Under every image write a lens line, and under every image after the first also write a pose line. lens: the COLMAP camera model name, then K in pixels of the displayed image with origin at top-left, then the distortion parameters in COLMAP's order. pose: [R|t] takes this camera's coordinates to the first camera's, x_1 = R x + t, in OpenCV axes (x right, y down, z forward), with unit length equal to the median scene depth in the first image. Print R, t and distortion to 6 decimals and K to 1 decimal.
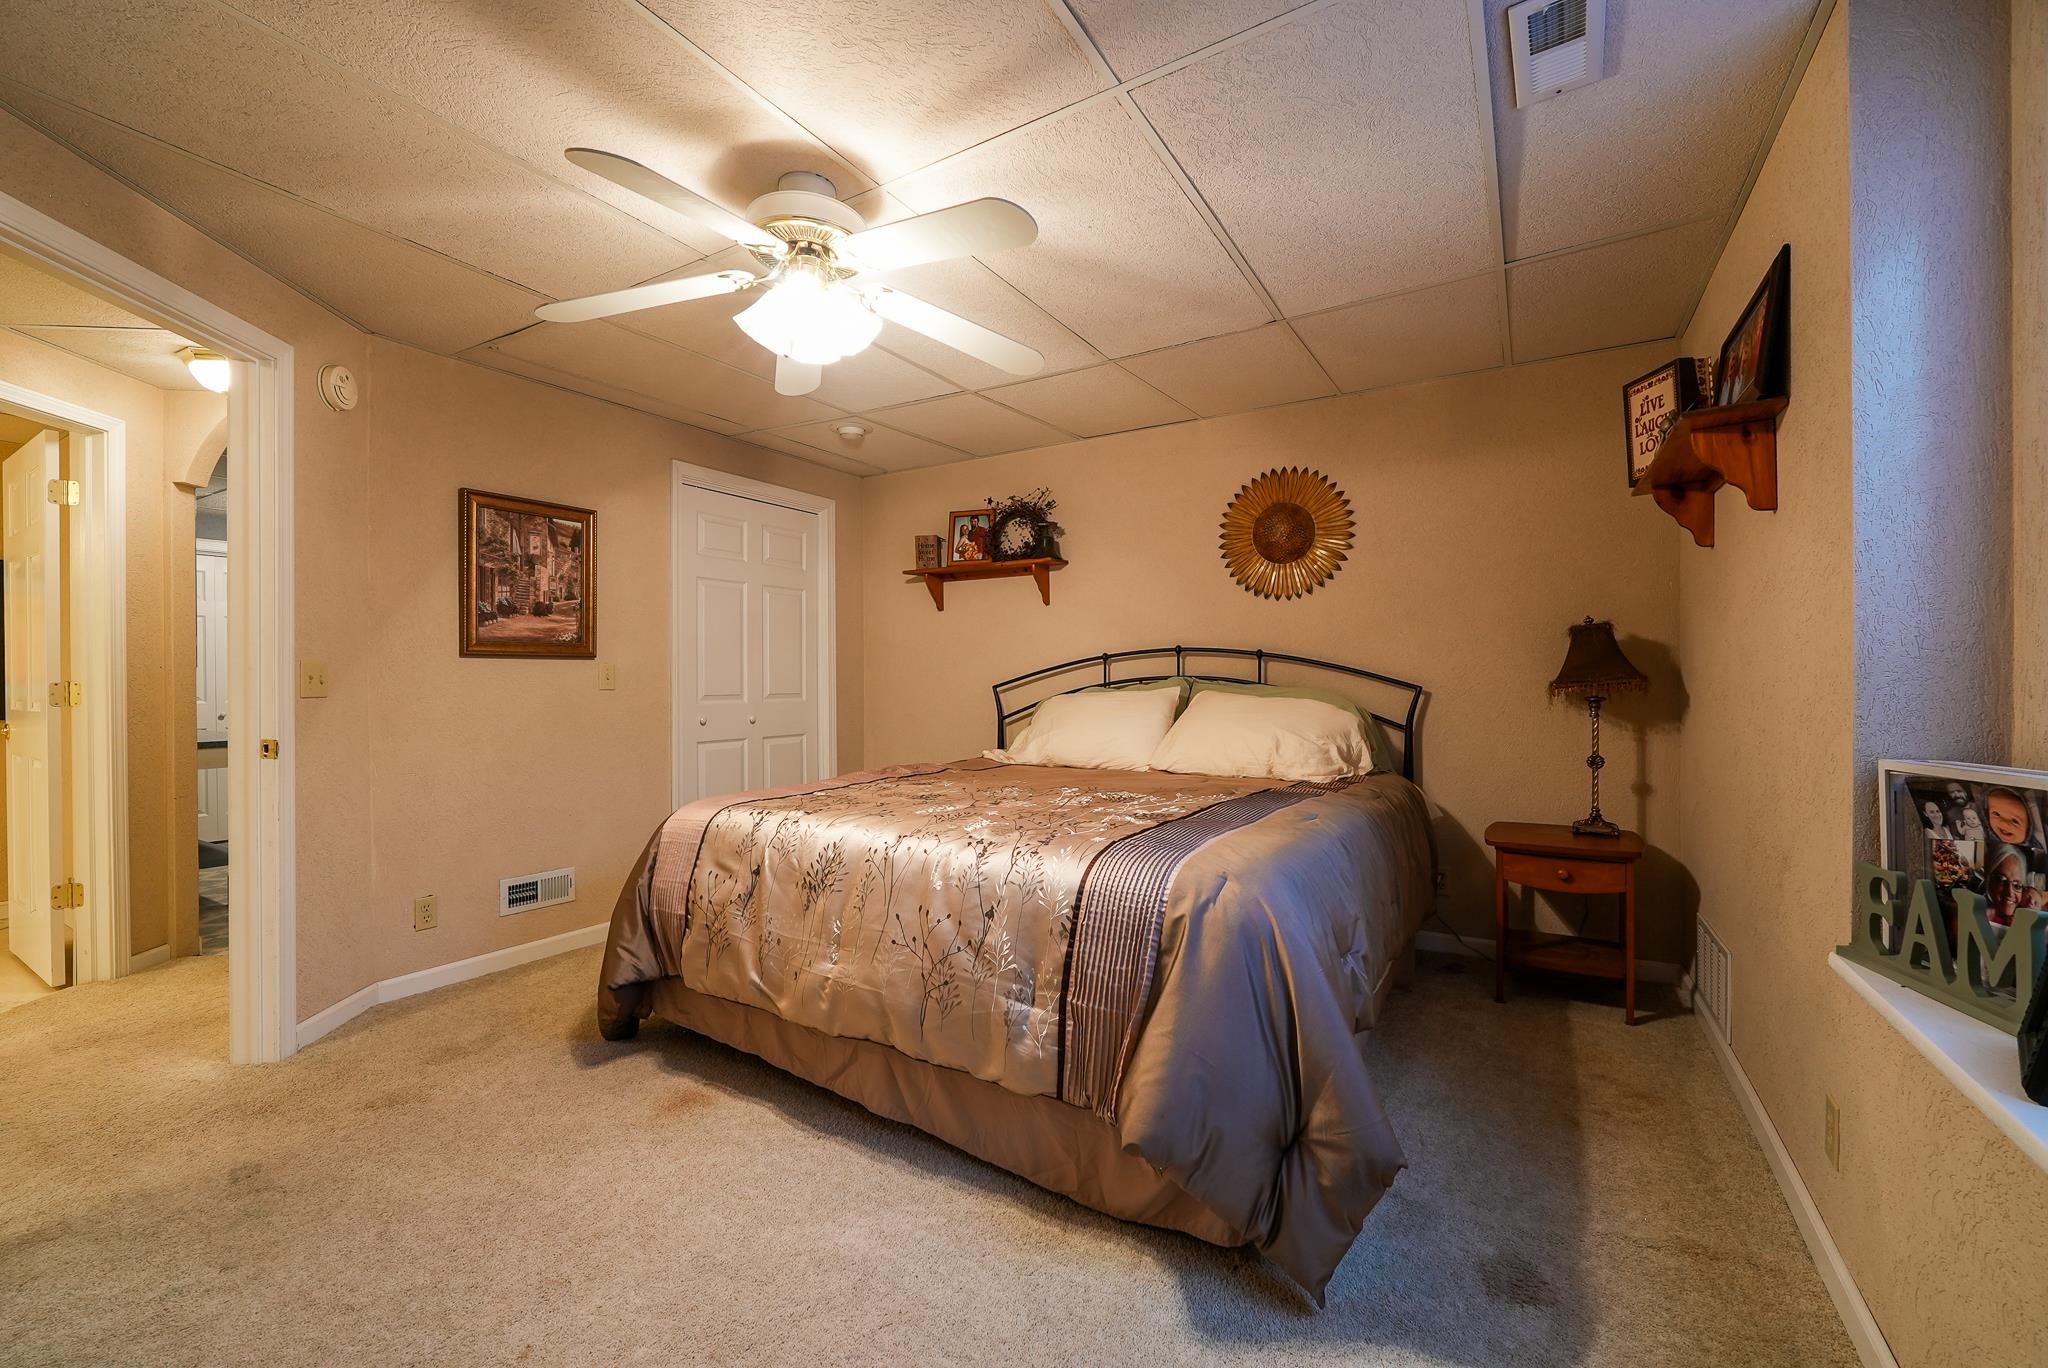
lens RADIAL K [[833.4, 0, 1019.6], [0, 833.4, 683.6], [0, 0, 1]] dist [-0.011819, 0.000202]
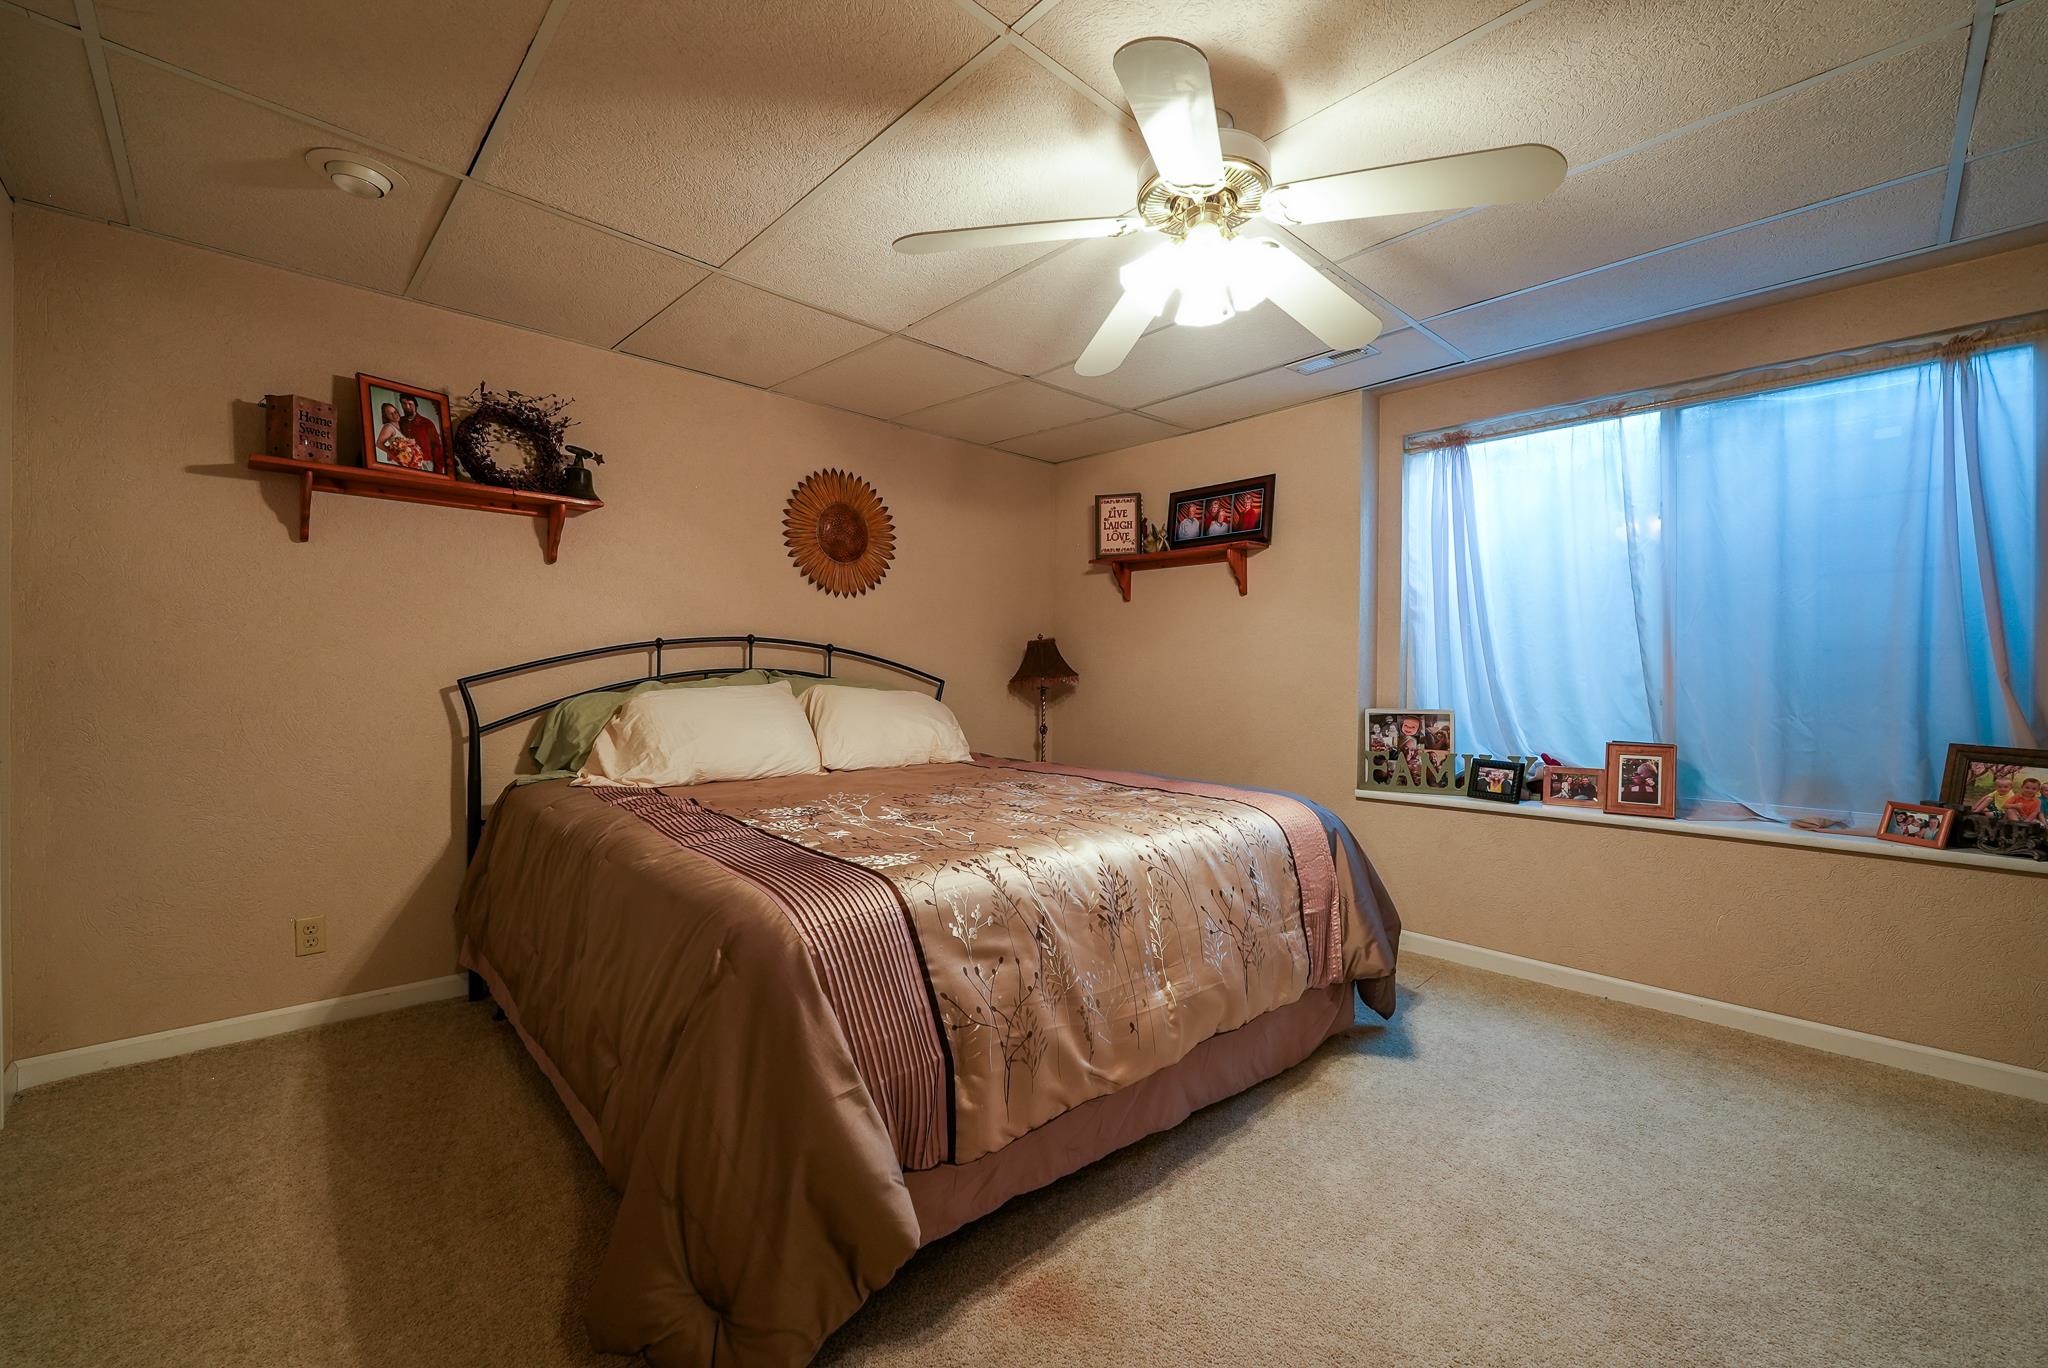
lens RADIAL K [[833.4, 0, 1021.1], [0, 833.4, 682.3], [0, 0, 1]] dist [-0.011819, 0.000202]
pose [[0.254752, -0.001776, 0.967005, -0.666701], [-0.003587, 0.999990, 0.002782, 0.002507], [-0.967000, -0.004177, 0.254743, 0.542550]]
